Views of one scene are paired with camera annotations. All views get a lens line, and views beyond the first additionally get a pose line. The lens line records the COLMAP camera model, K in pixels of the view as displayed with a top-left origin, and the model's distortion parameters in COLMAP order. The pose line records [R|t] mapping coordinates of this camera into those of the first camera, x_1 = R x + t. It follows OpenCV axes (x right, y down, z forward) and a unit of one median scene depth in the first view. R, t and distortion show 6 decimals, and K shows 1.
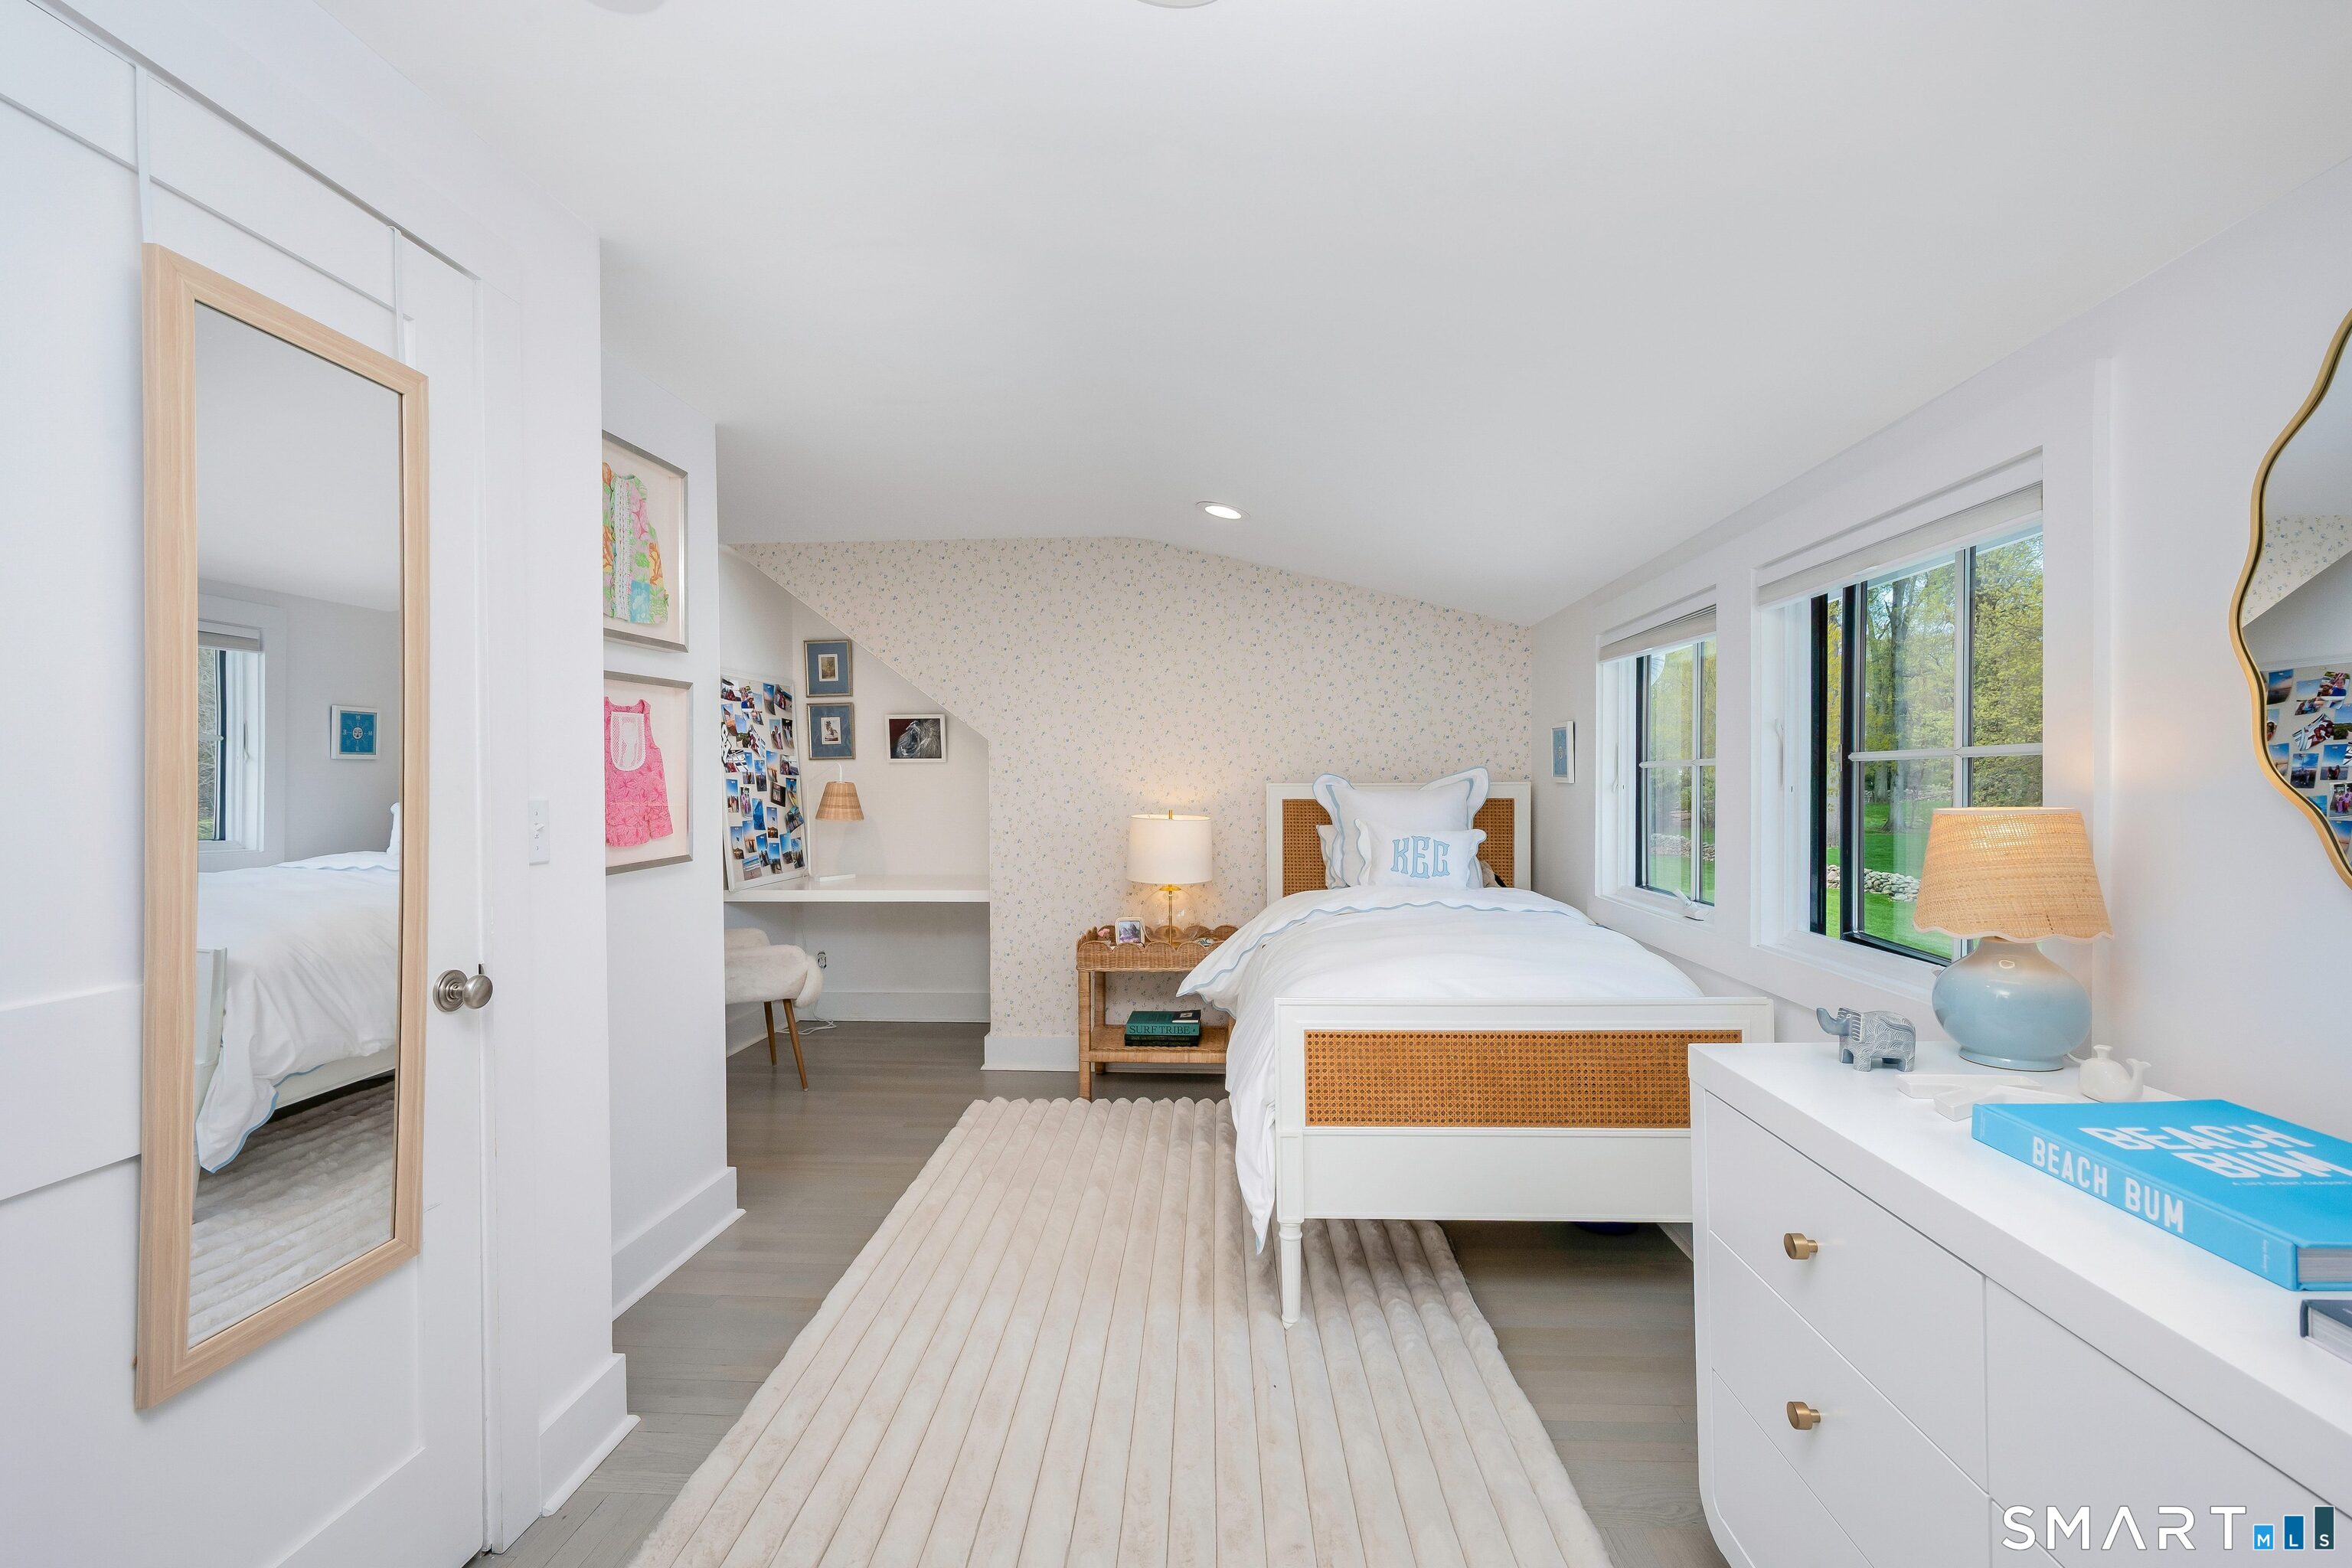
lens RADIAL K [[1056.3, 0, 1176.6], [0, 1056.3, 780.8], [0, 0, 1]] dist [-0.004881, -0.000335]
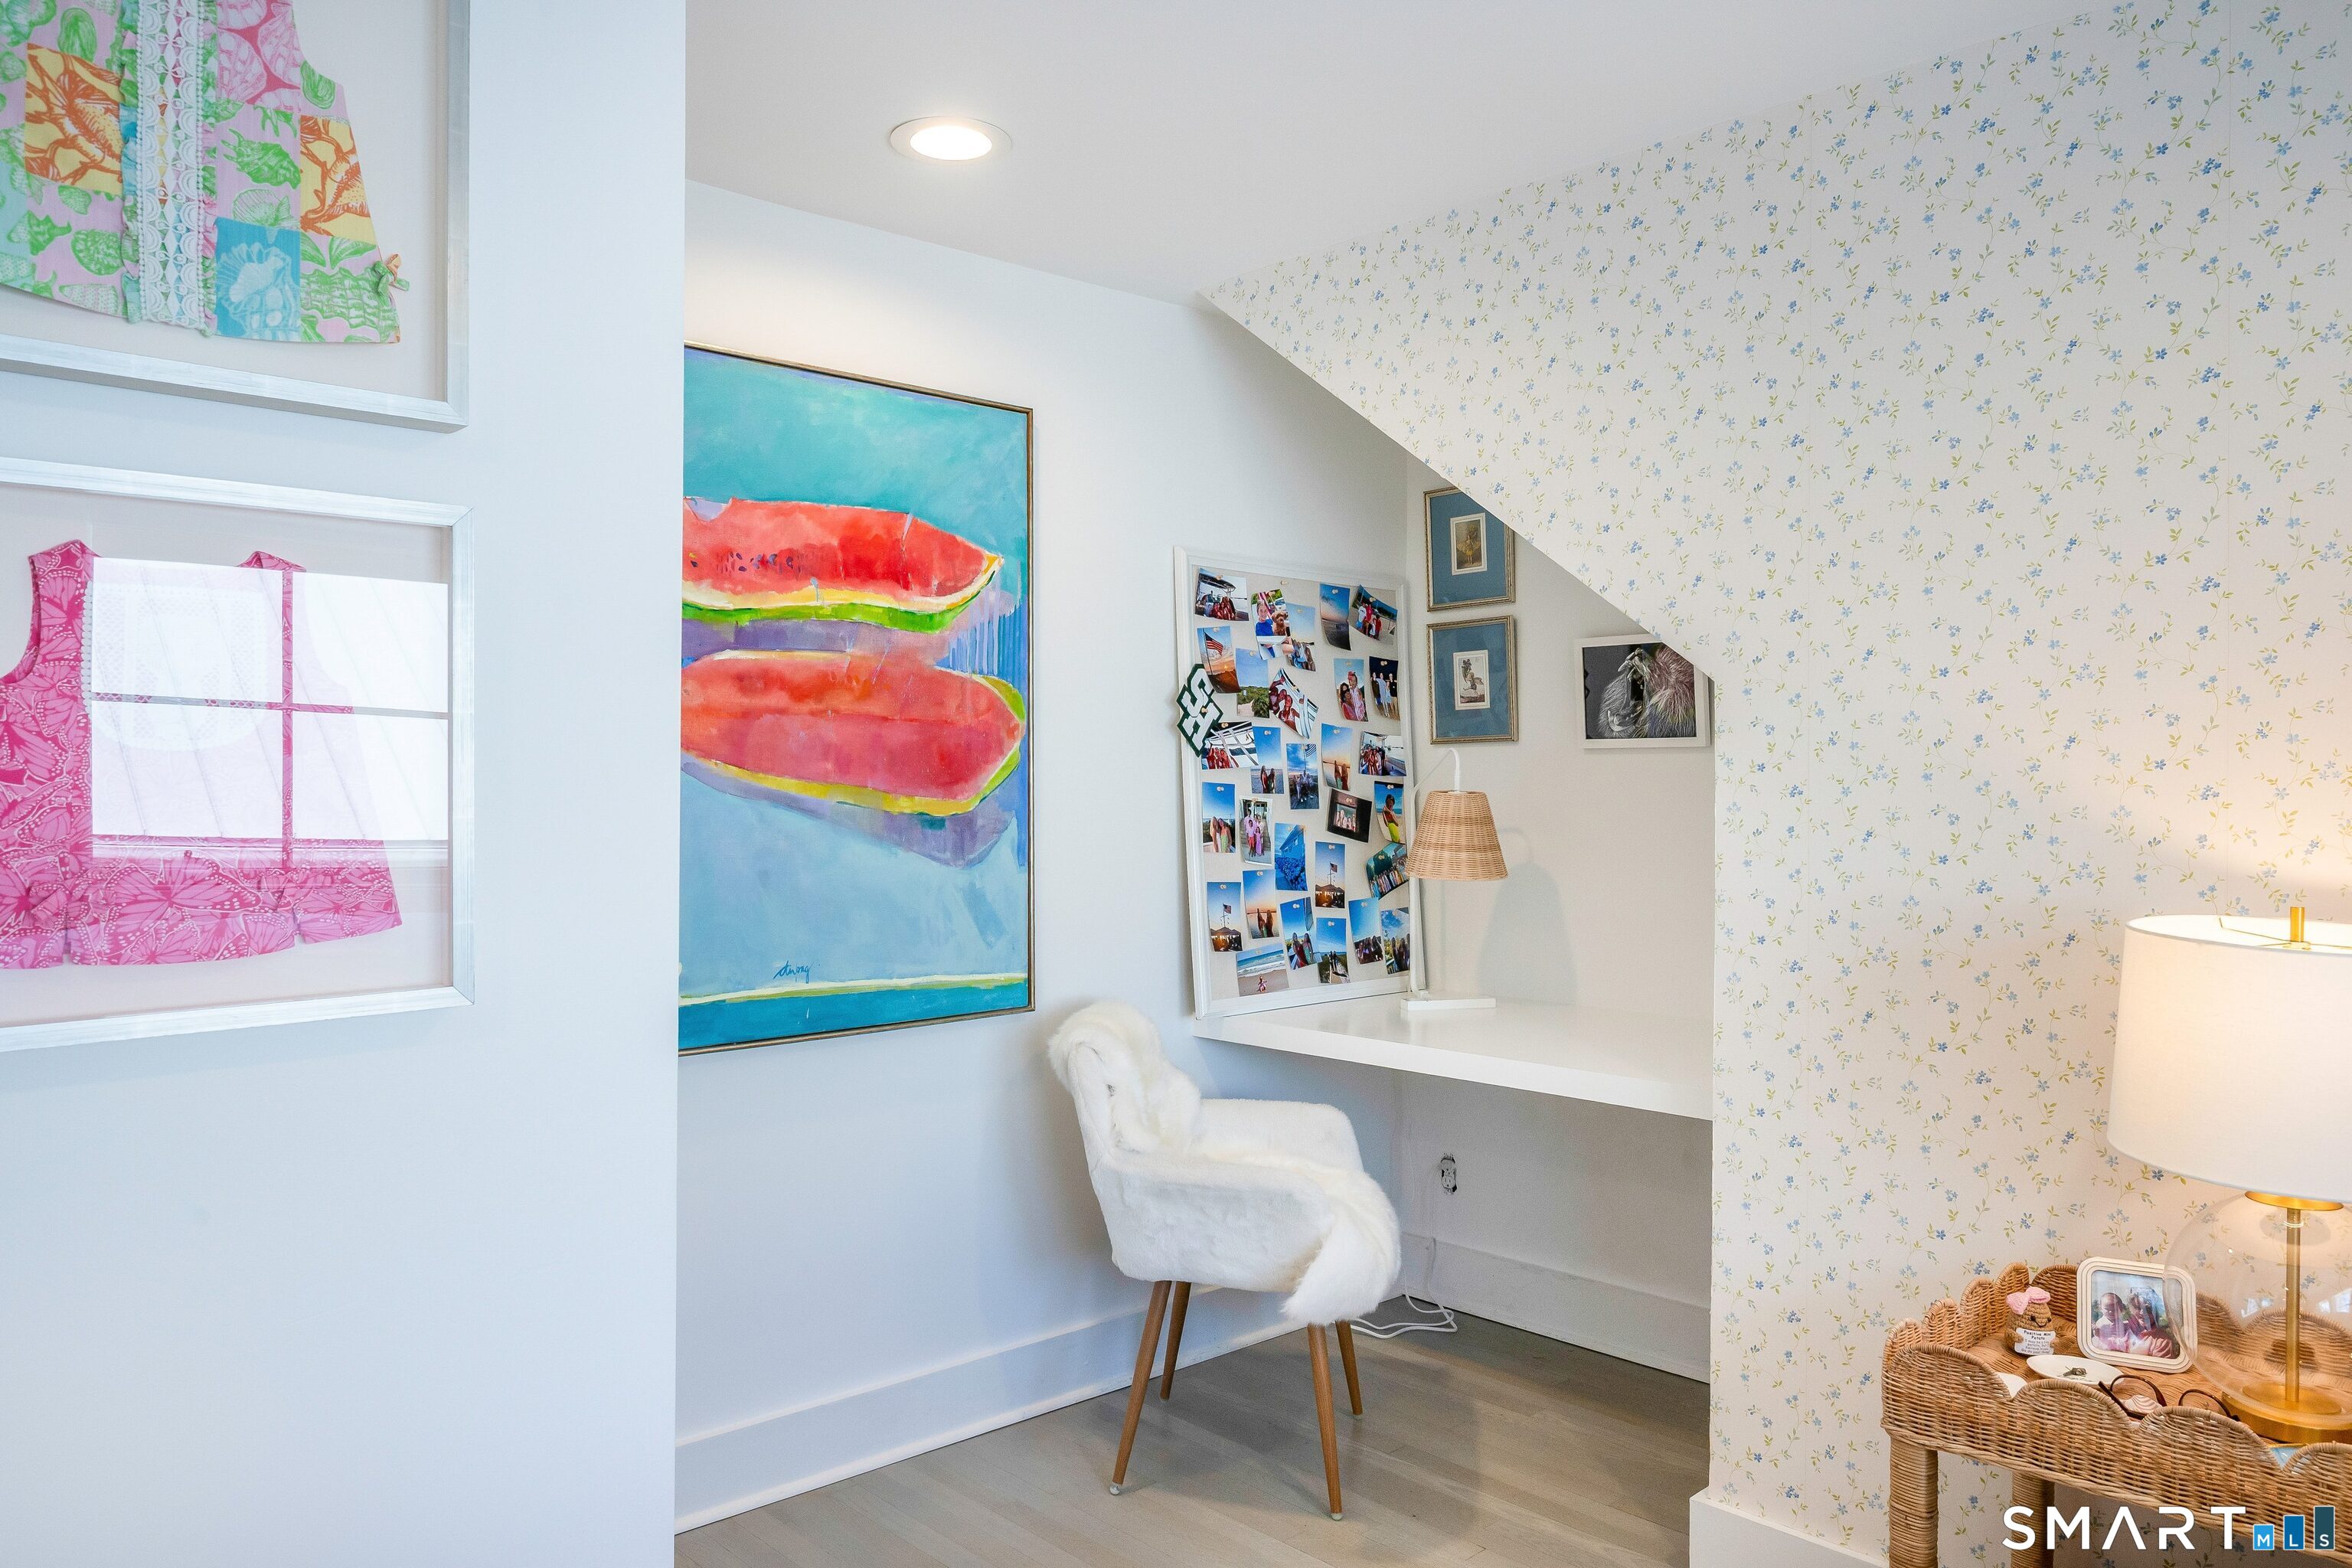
lens RADIAL K [[1618.3, 0, 1178.6], [0, 1618.3, 781.6], [0, 0, 1]] dist [0.005293, 0.002388]
pose [[0.749951, 0.007029, -0.661456, 0.048094], [-0.010685, 0.999942, -0.001489, -0.000780], [0.661407, 0.008184, 0.749983, 0.411134]]
